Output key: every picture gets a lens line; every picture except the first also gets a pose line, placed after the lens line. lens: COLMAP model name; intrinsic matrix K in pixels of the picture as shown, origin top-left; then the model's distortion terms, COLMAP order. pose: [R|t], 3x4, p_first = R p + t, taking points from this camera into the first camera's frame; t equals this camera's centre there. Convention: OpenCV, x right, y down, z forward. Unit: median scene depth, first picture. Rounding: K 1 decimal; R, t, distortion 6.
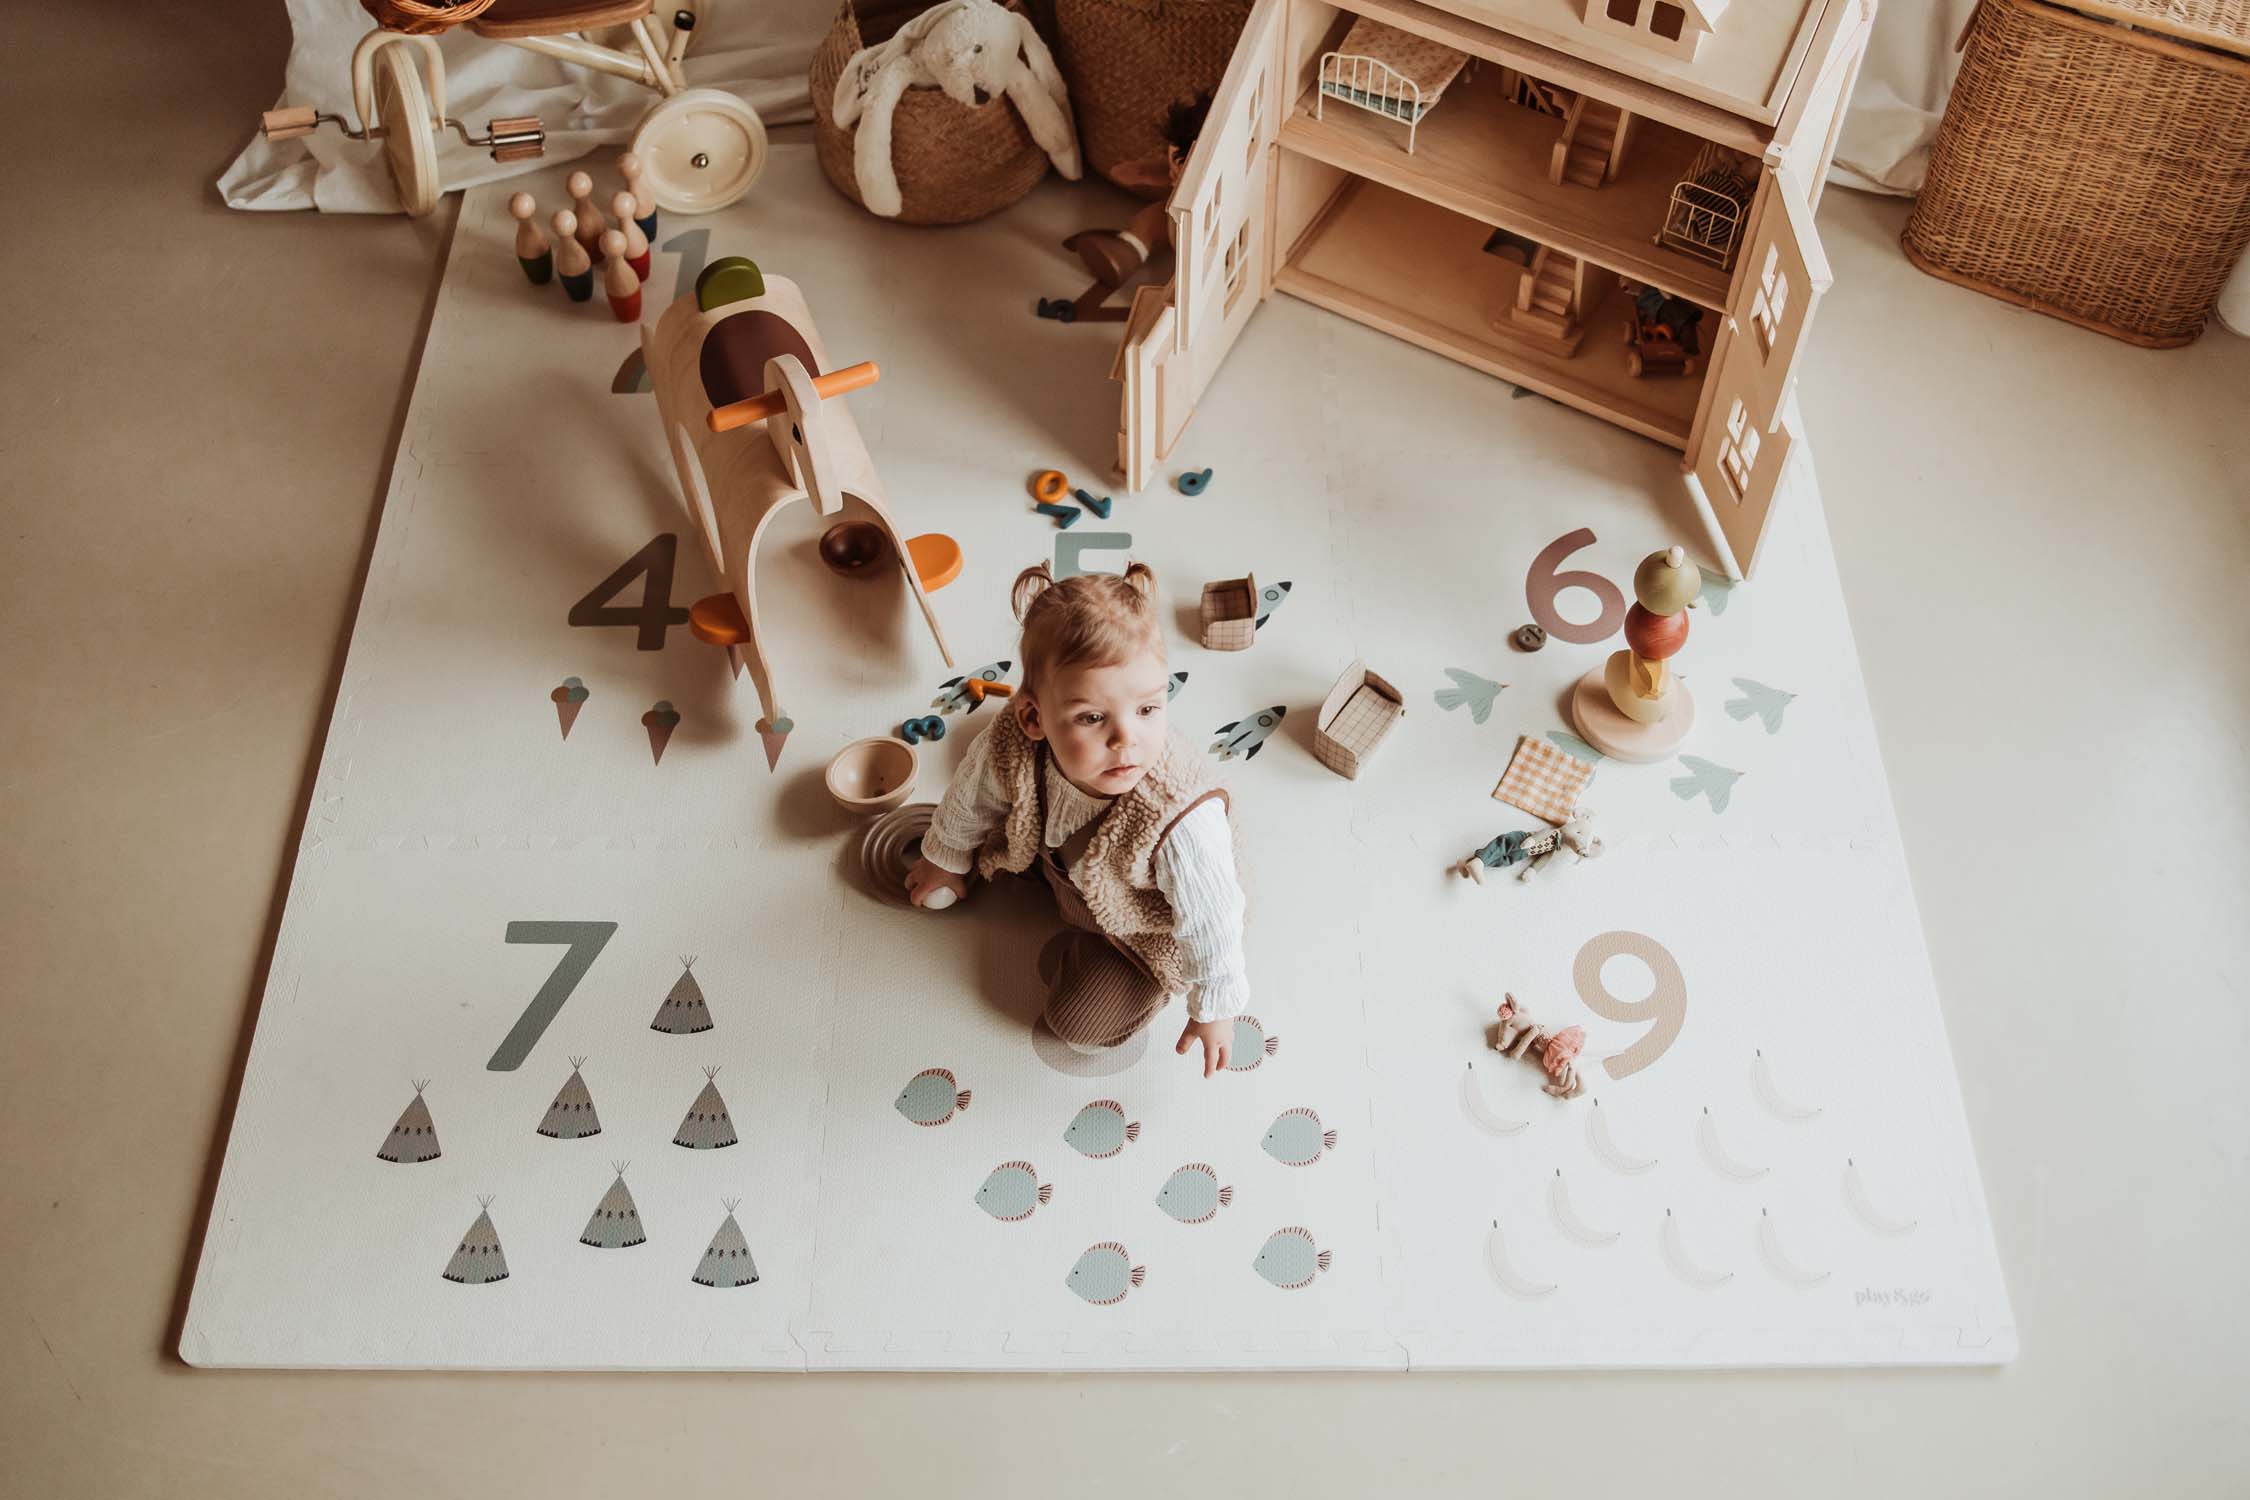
lens RADIAL K [[2320.9, 0, 1093.4], [0, 2320.9, 743.2], [0, 0, 1]] dist [-0.091486, 0.119814]
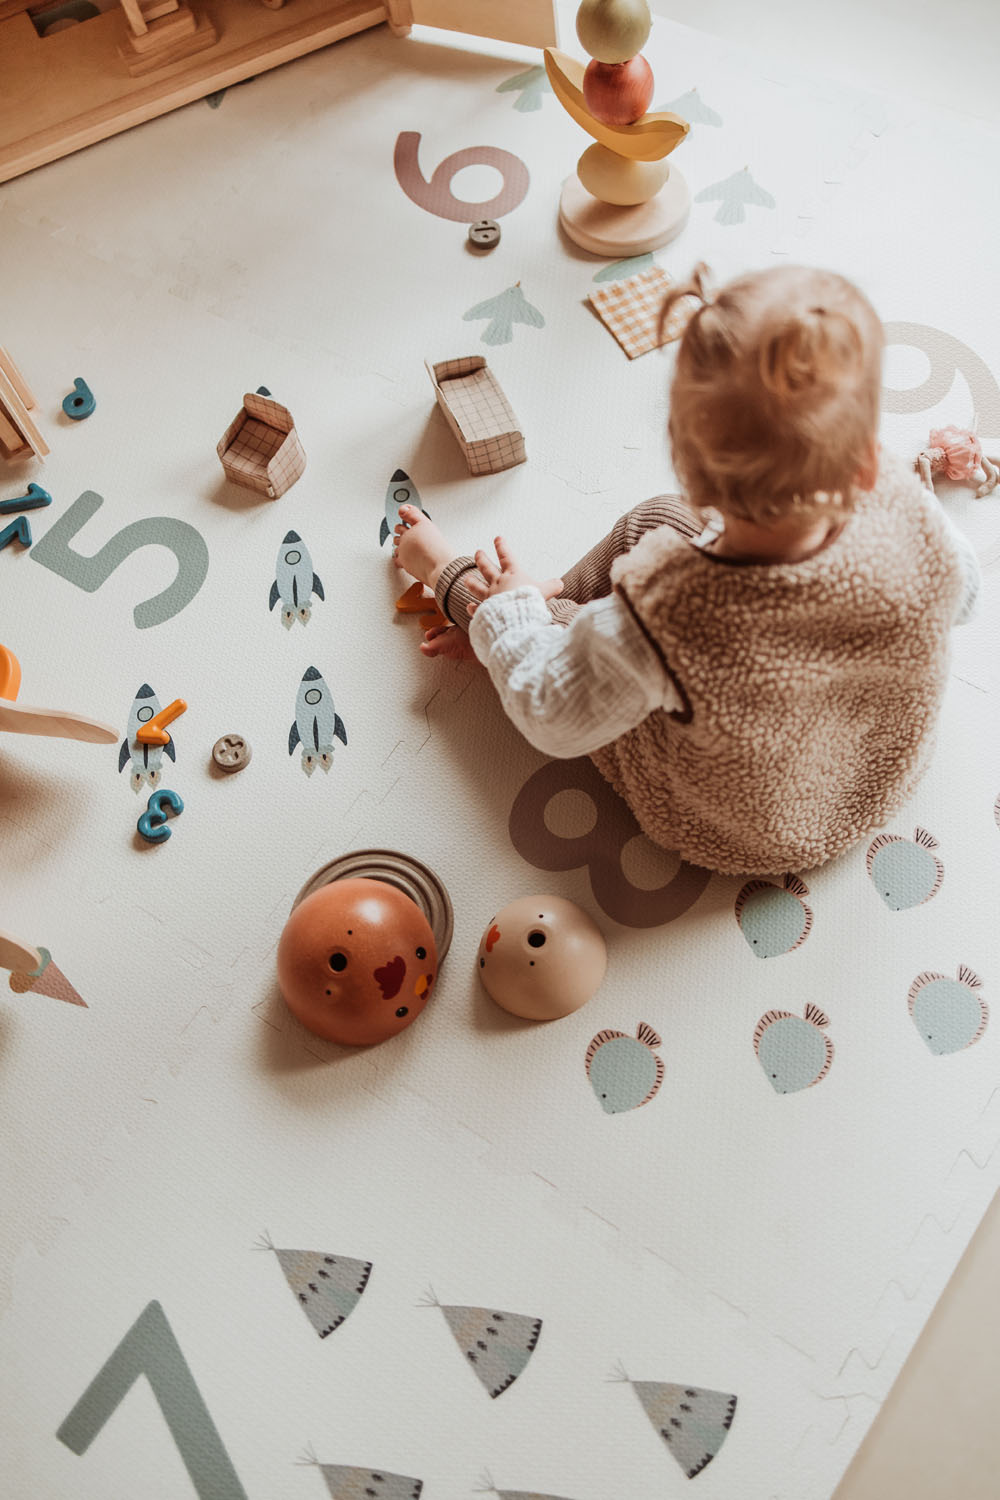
lens RADIAL K [[1547.2, 0, 500.0], [0, 1547.2, 750.0], [0, 0, 1]] dist [-0.091486, 0.119814]
pose [[0.554869, -0.767944, 0.319972, -0.159255], [0.728794, 0.634175, 0.258229, -0.070701], [-0.401224, 0.089911, 0.911557, 0.485992]]
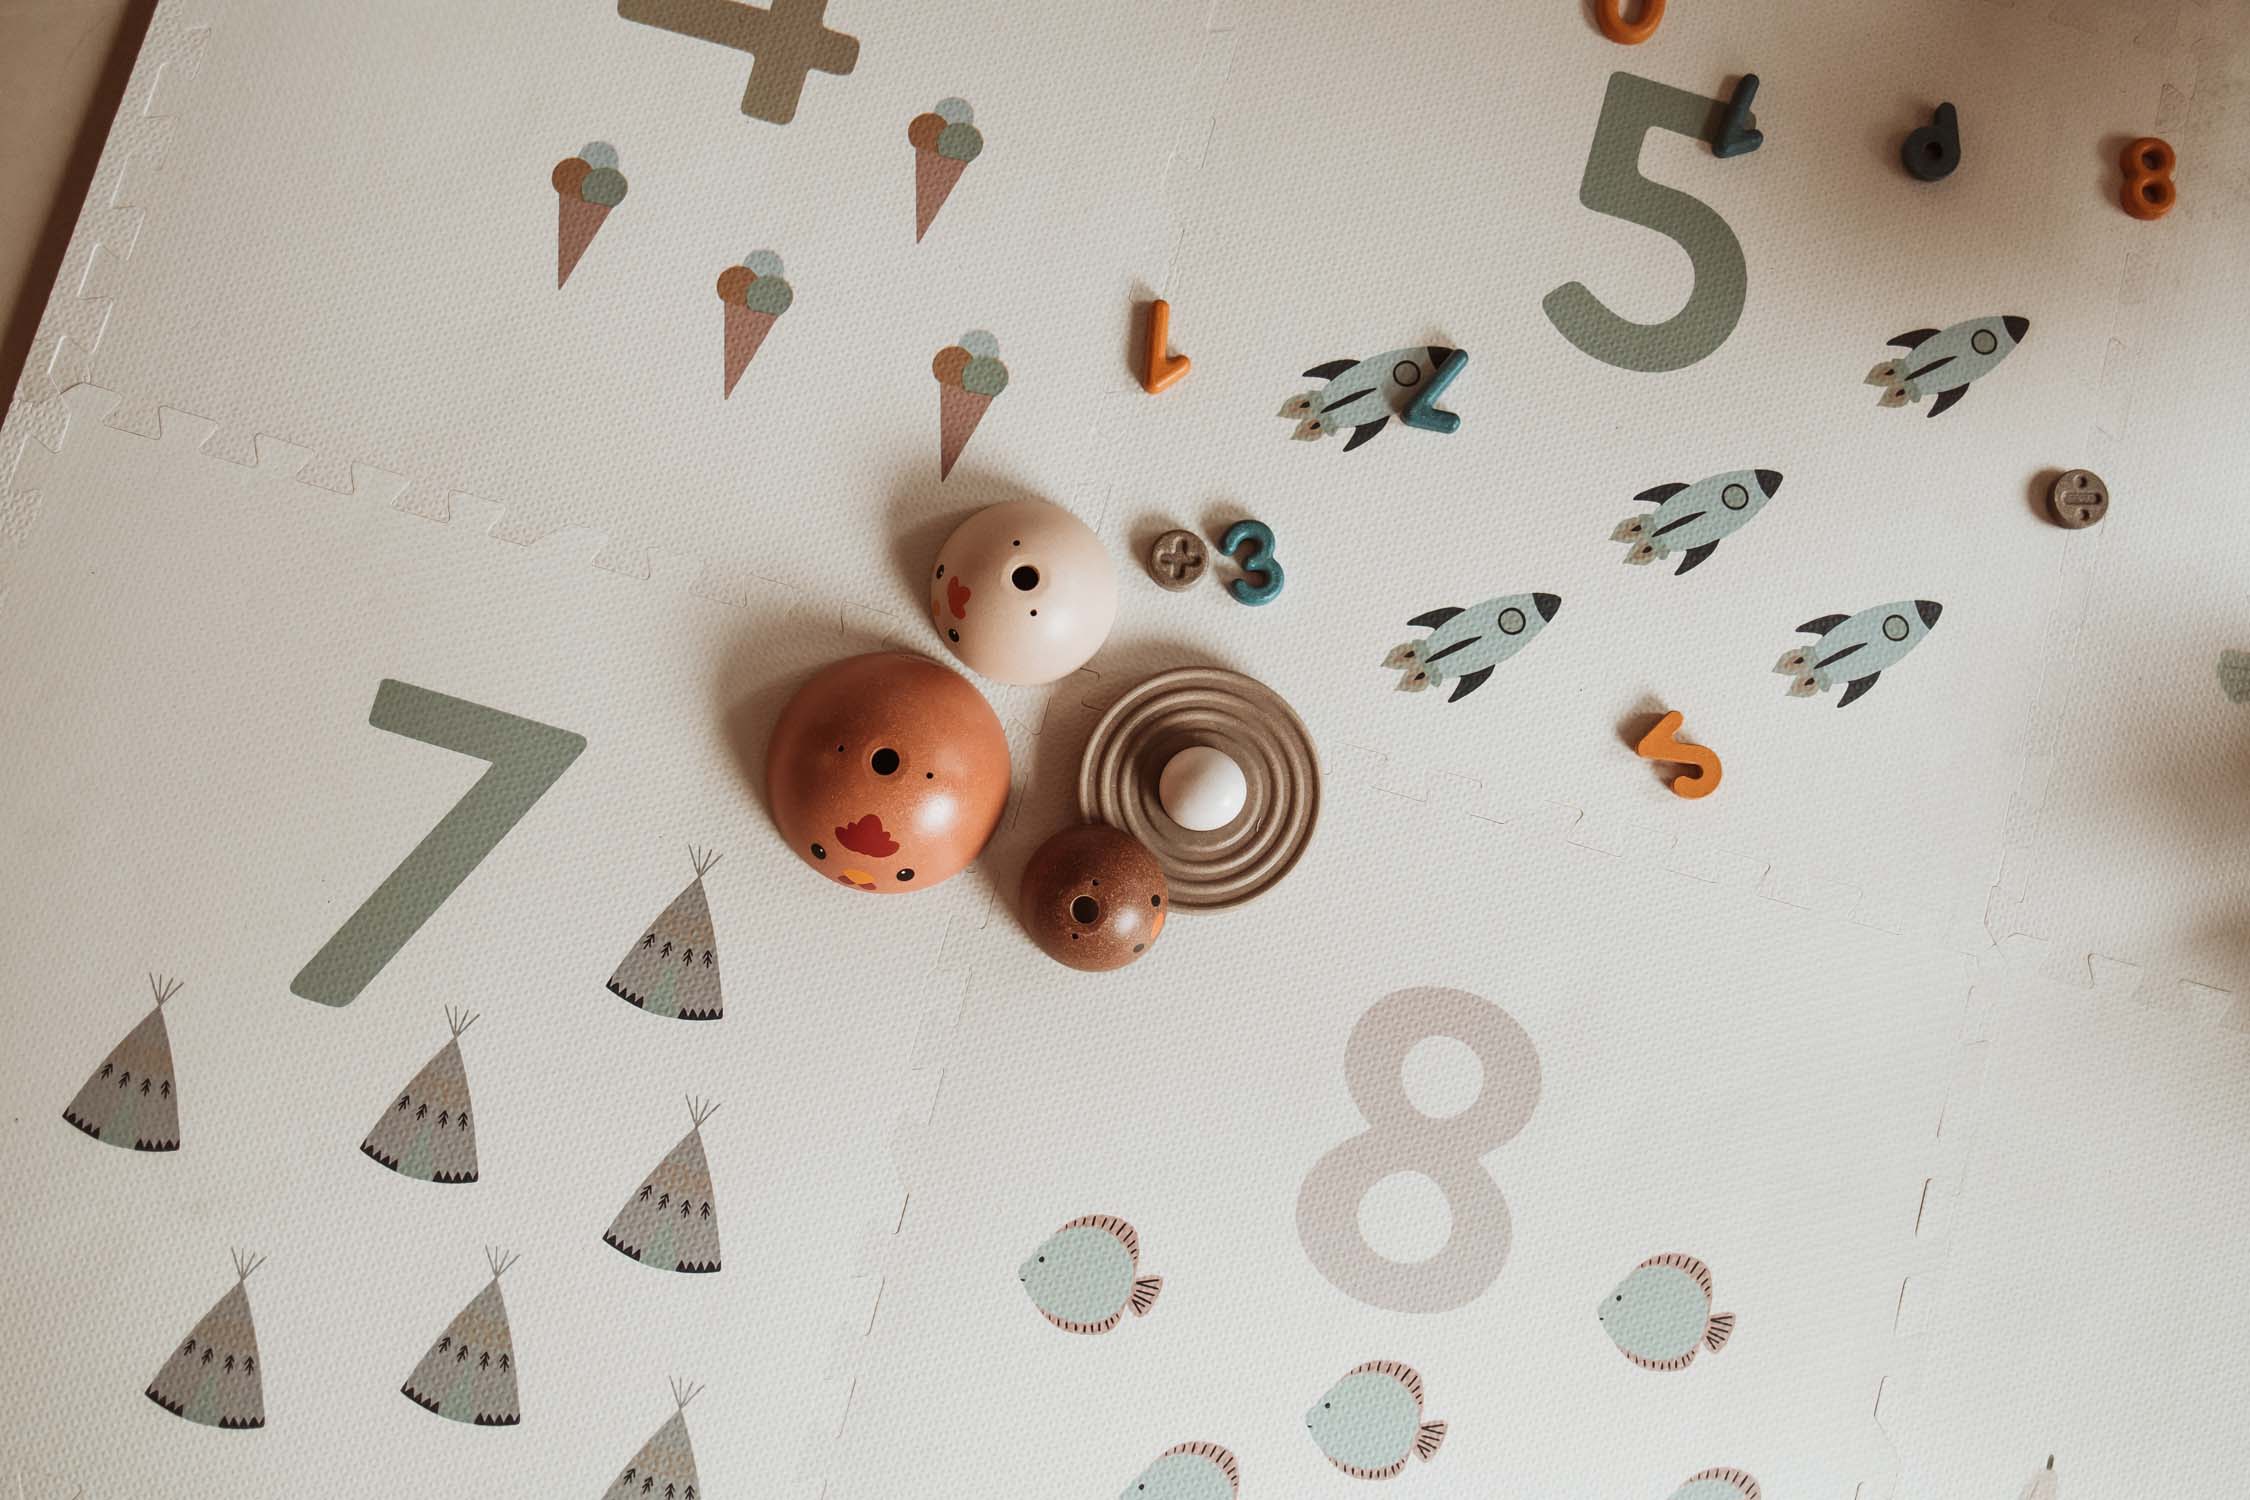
lens RADIAL K [[2320.9, 0, 1093.4], [0, 2320.9, 743.2], [0, 0, 1]] dist [-0.091486, 0.119814]
pose [[0.962891, 0.267421, 0.036431, -0.109859], [-0.253628, 0.850440, 0.460896, -0.179462], [0.092271, -0.453032, 0.886706, 0.526166]]
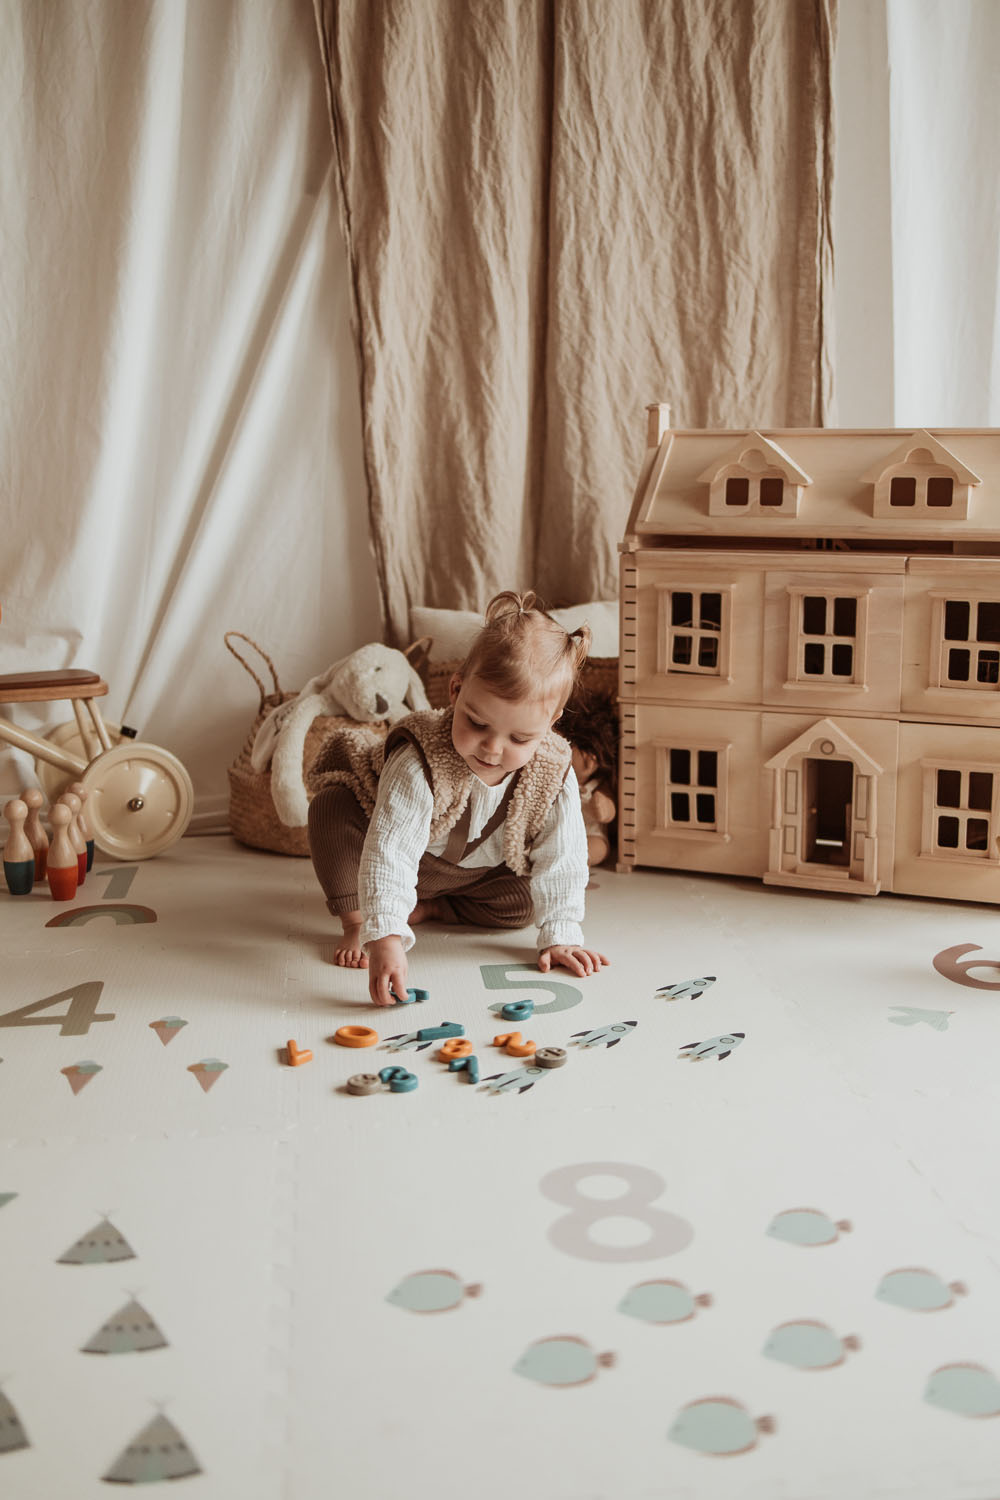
lens RADIAL K [[1547.2, 0, 500.0], [0, 1547.2, 750.0], [0, 0, 1]] dist [-0.091486, 0.119814]
pose [[0.992484, -0.017791, 0.121072, -0.095264], [0.095746, 0.729040, -0.677741, 0.329215], [-0.076209, 0.684240, 0.725264, 0.466993]]
